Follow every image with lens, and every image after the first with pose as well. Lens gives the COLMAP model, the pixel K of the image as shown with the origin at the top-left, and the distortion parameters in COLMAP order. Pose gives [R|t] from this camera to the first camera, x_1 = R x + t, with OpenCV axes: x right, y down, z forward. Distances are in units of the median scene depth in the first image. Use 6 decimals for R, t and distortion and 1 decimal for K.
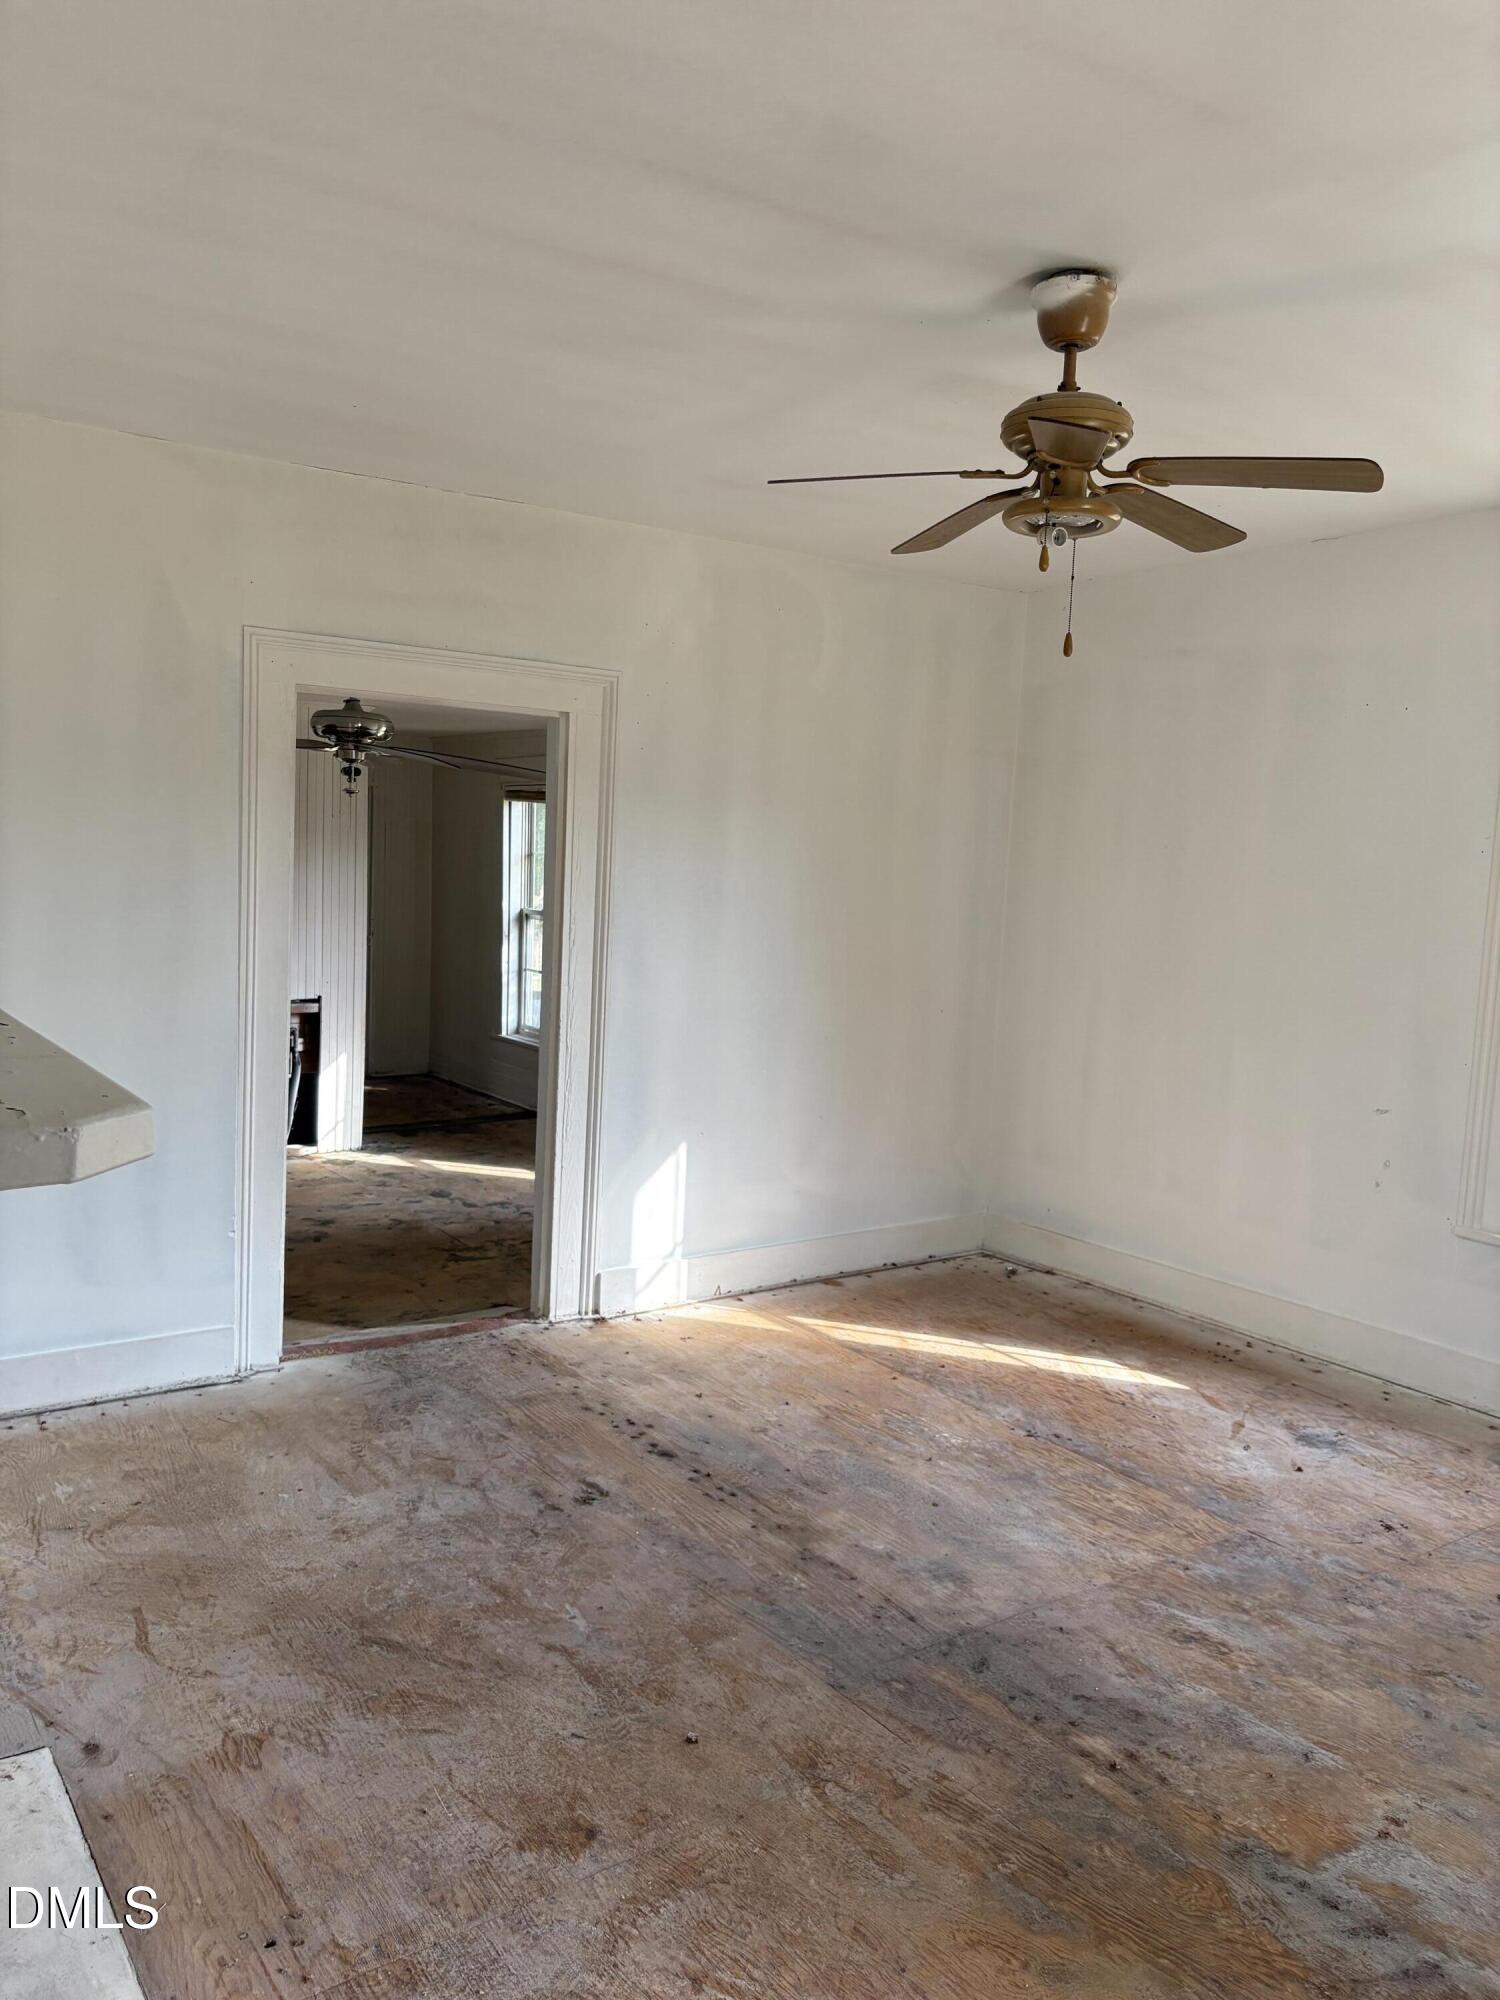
lens RADIAL K [[1523.6, 0, 765.8], [0, 1523.6, 985.0], [0, 0, 1]] dist [0.030345, -0.015251]
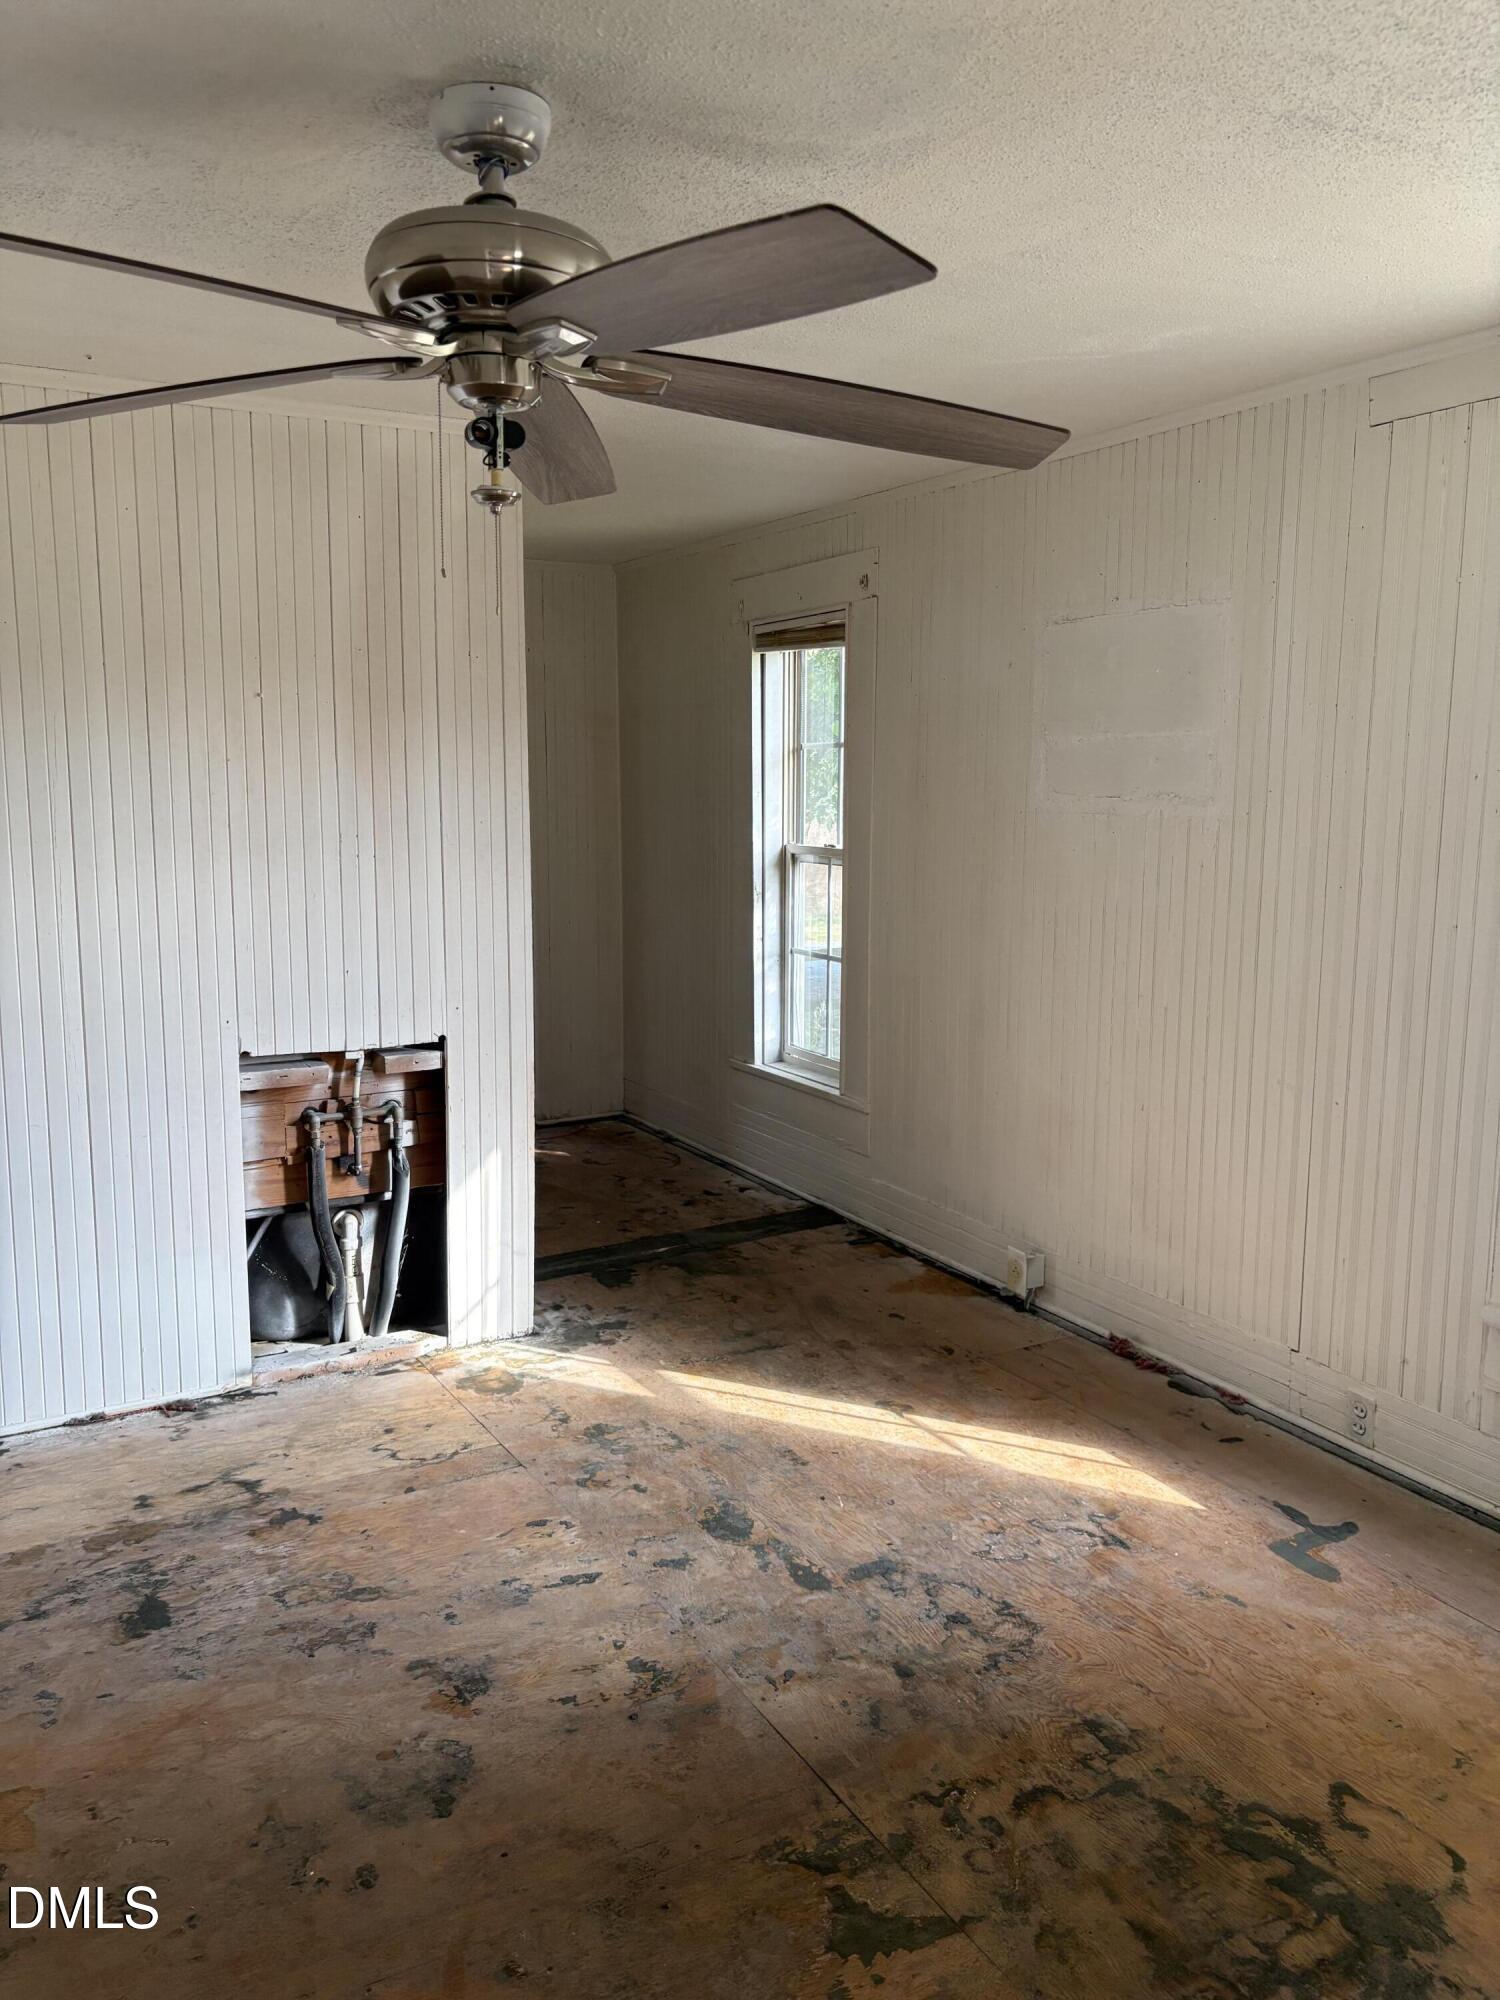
lens RADIAL K [[1523.6, 0, 728.9], [0, 1523.6, 1001.9], [0, 0, 1]] dist [0.030345, -0.015251]
pose [[0.993698, -0.017921, -0.110652, -0.142630], [0.024025, 0.998248, 0.054075, -0.027351], [0.109489, -0.056393, 0.992387, 0.511732]]
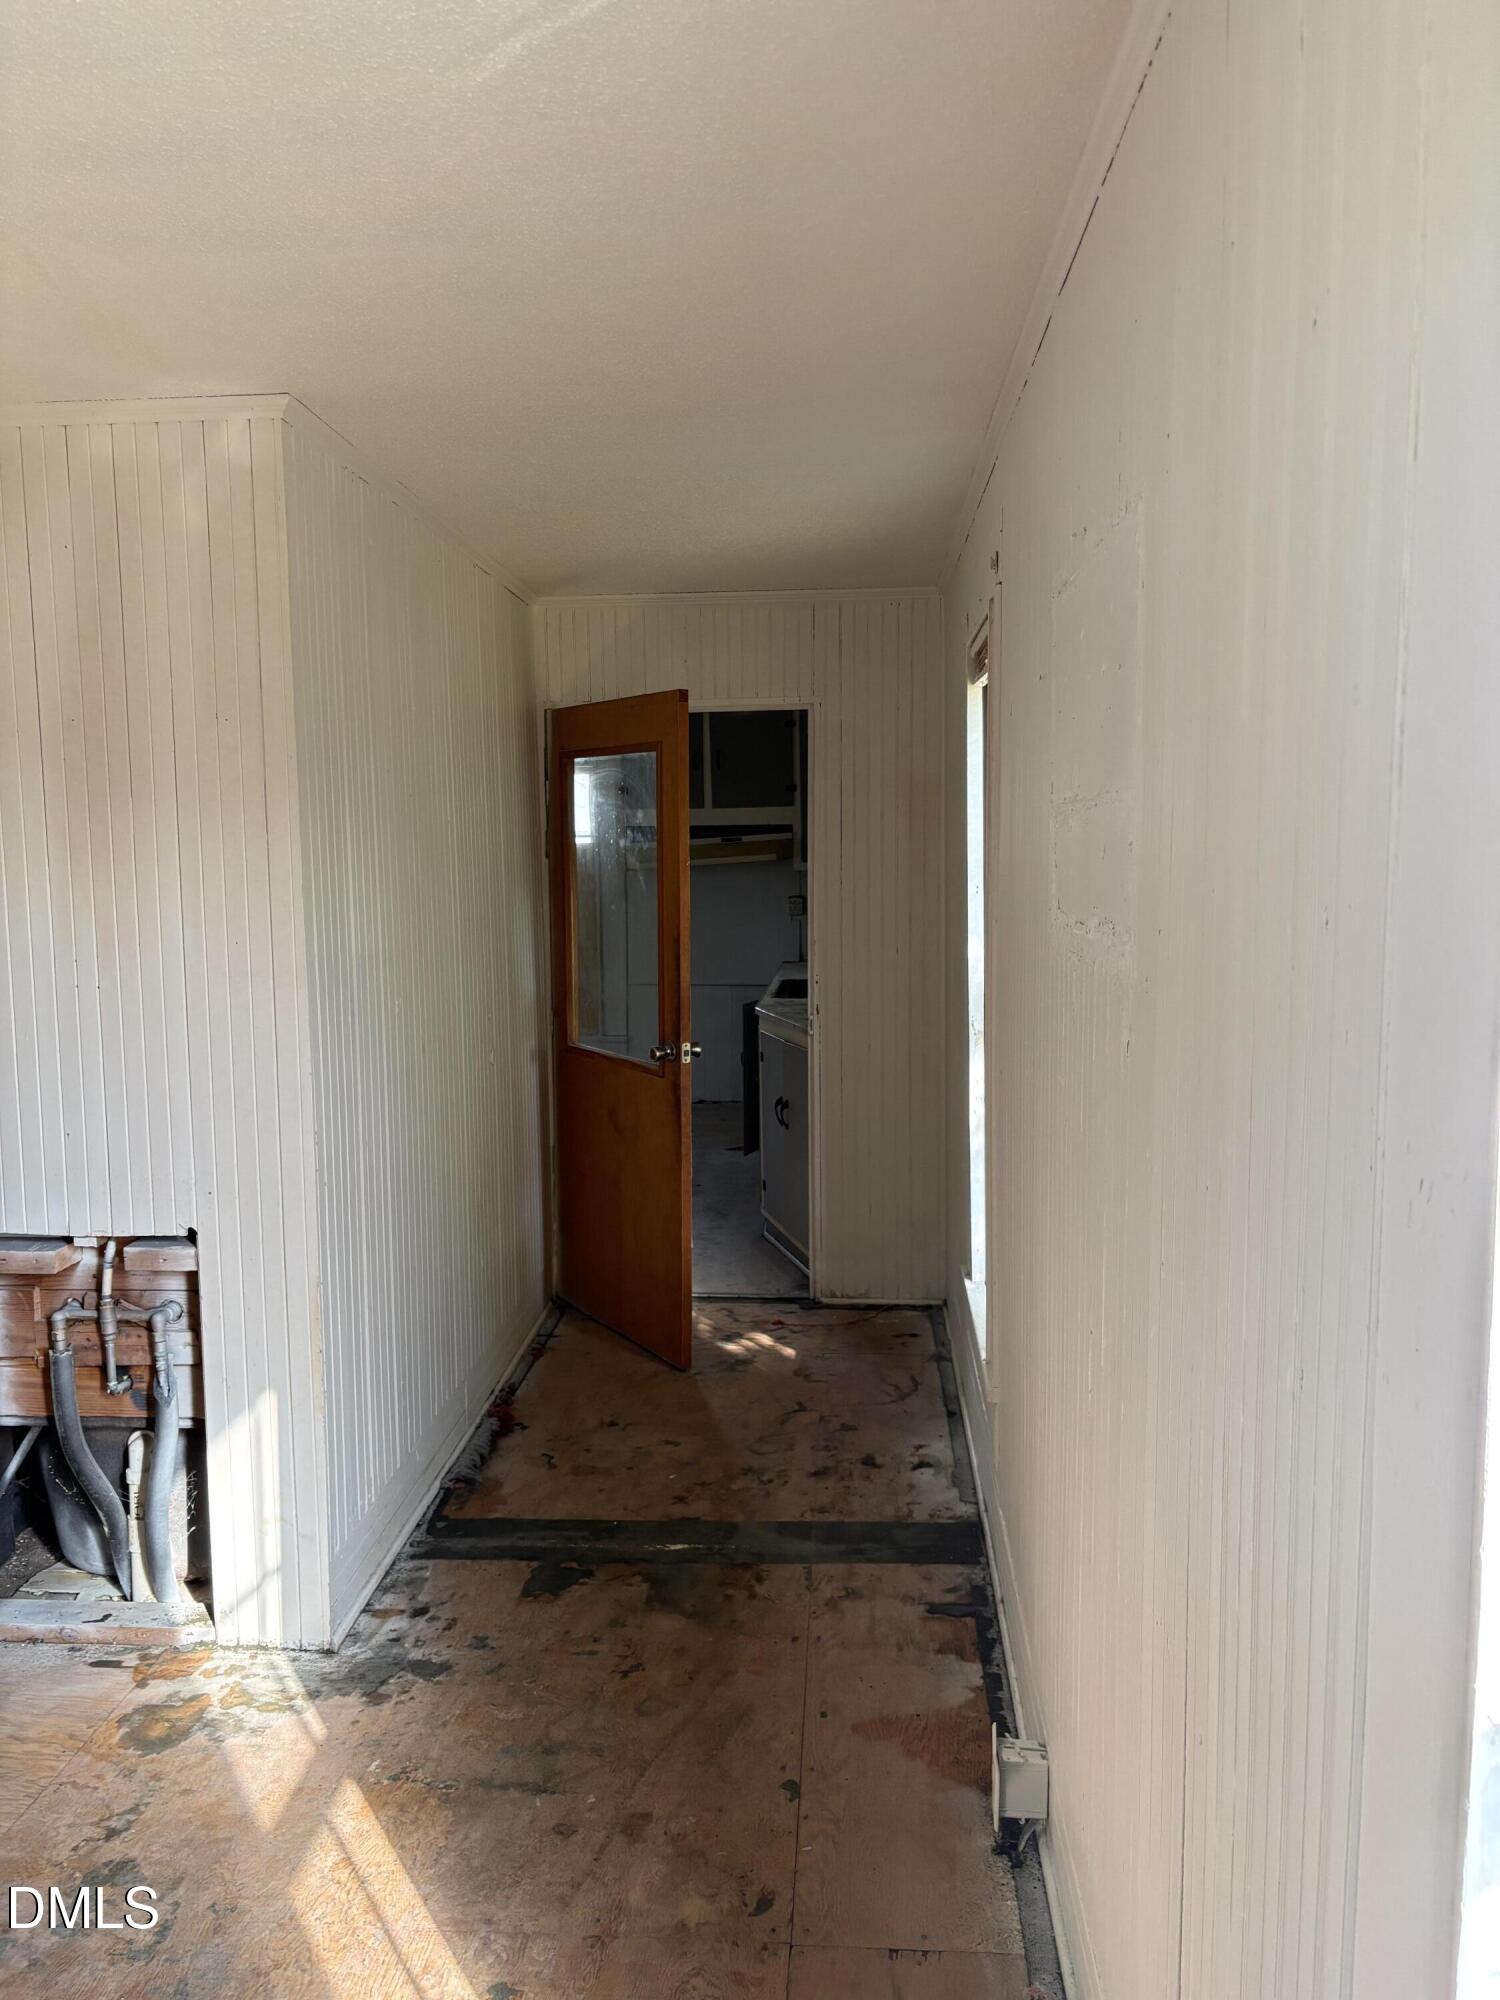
lens RADIAL K [[1523.6, 0, 752.9], [0, 1523.6, 1000.8], [0, 0, 1]] dist [0.030345, -0.015251]
pose [[0.762499, 0.024189, -0.646537, 0.046067], [-0.022360, 0.999689, 0.011031, -0.053414], [0.646603, 0.006045, 0.762803, 0.787435]]
